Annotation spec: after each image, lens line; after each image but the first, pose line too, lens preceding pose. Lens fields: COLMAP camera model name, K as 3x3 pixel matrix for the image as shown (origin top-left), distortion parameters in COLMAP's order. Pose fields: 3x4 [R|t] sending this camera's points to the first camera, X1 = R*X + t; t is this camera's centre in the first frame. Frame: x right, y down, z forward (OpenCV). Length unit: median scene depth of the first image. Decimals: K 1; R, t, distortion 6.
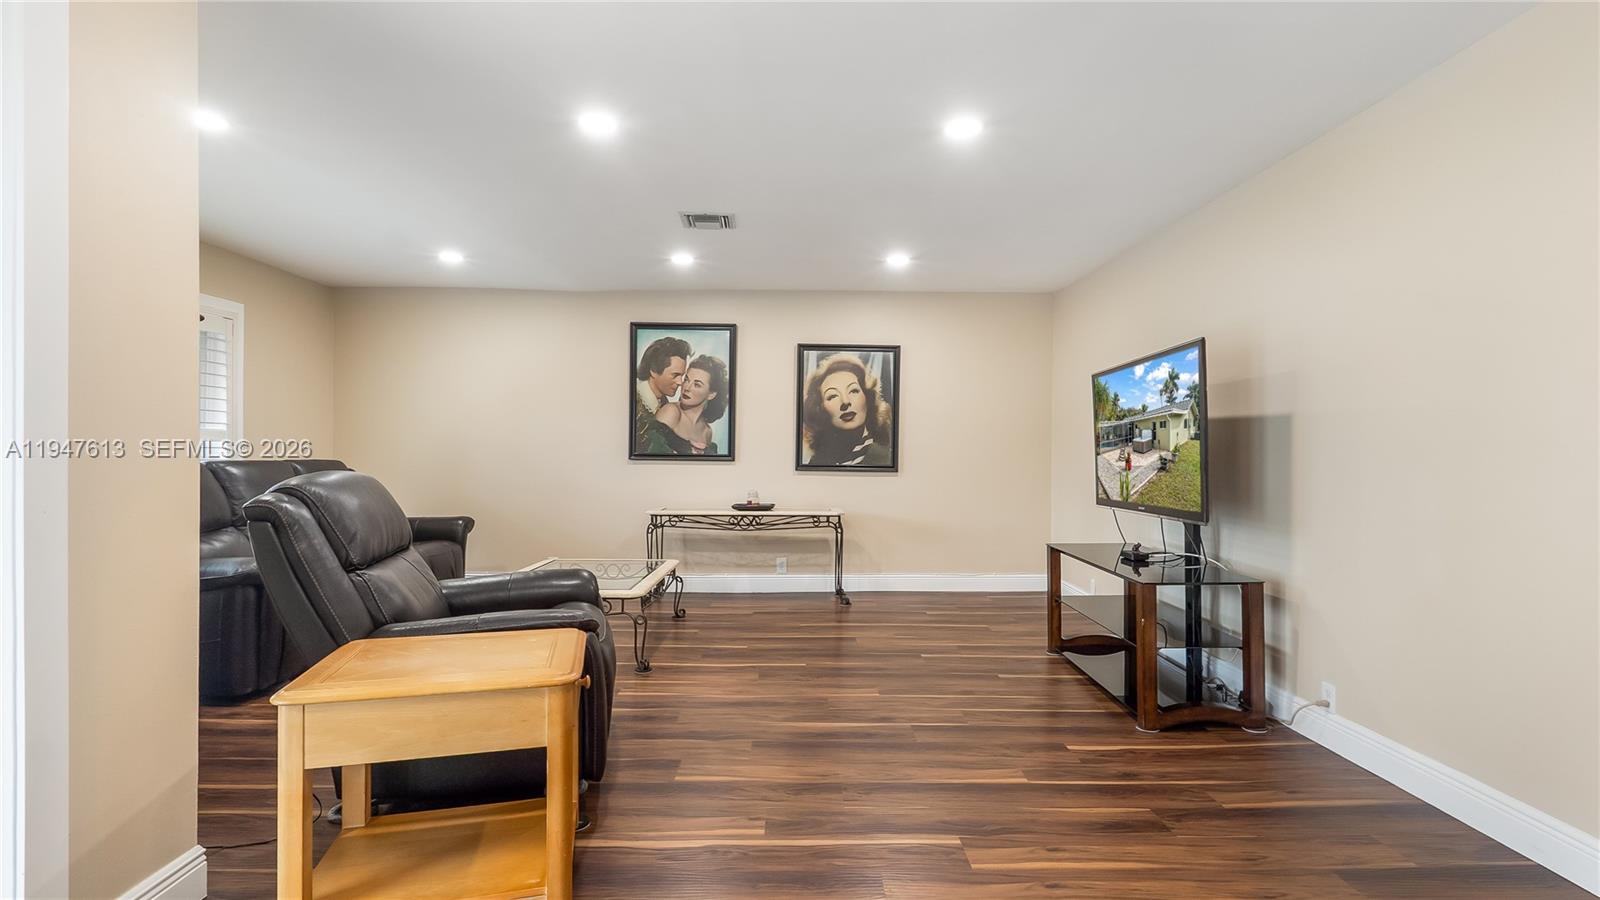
lens RADIAL K [[748.2, 0, 801.7], [0, 748.2, 446.6], [0, 0, 1]] dist [-0.000225, -0.002378]
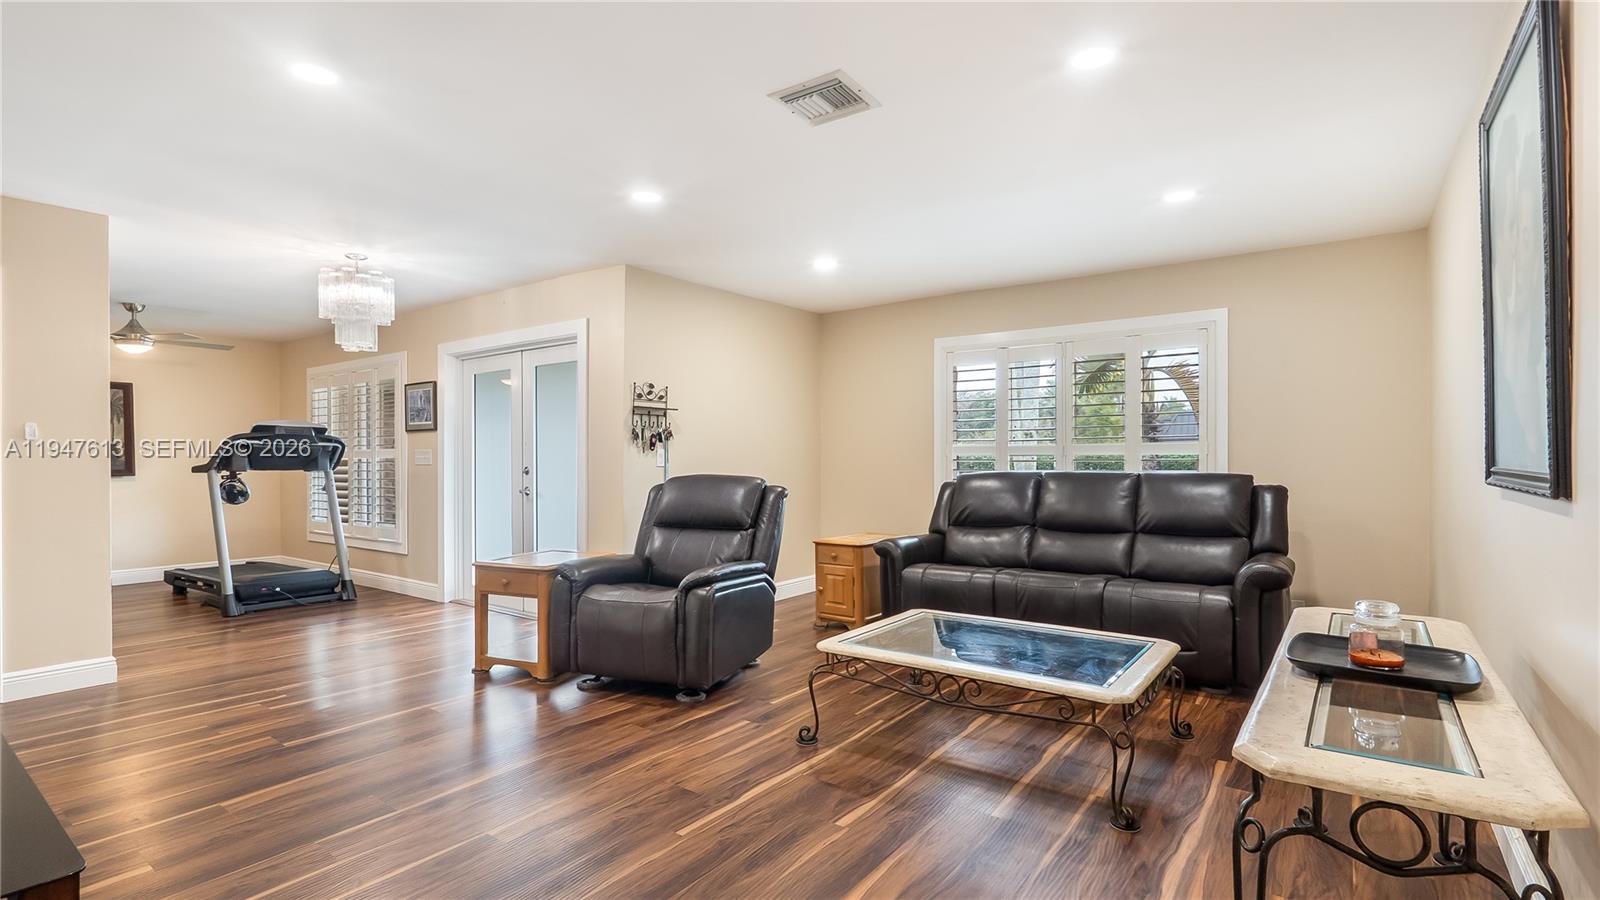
lens RADIAL K [[748.2, 0, 808.4], [0, 748.2, 456.7], [0, 0, 1]] dist [-0.000225, -0.002378]
pose [[-0.591409, -0.006278, -0.806348, 0.486578], [0.005278, 0.999918, -0.011656, 0.009083], [0.806355, -0.011149, -0.591327, 1.678836]]
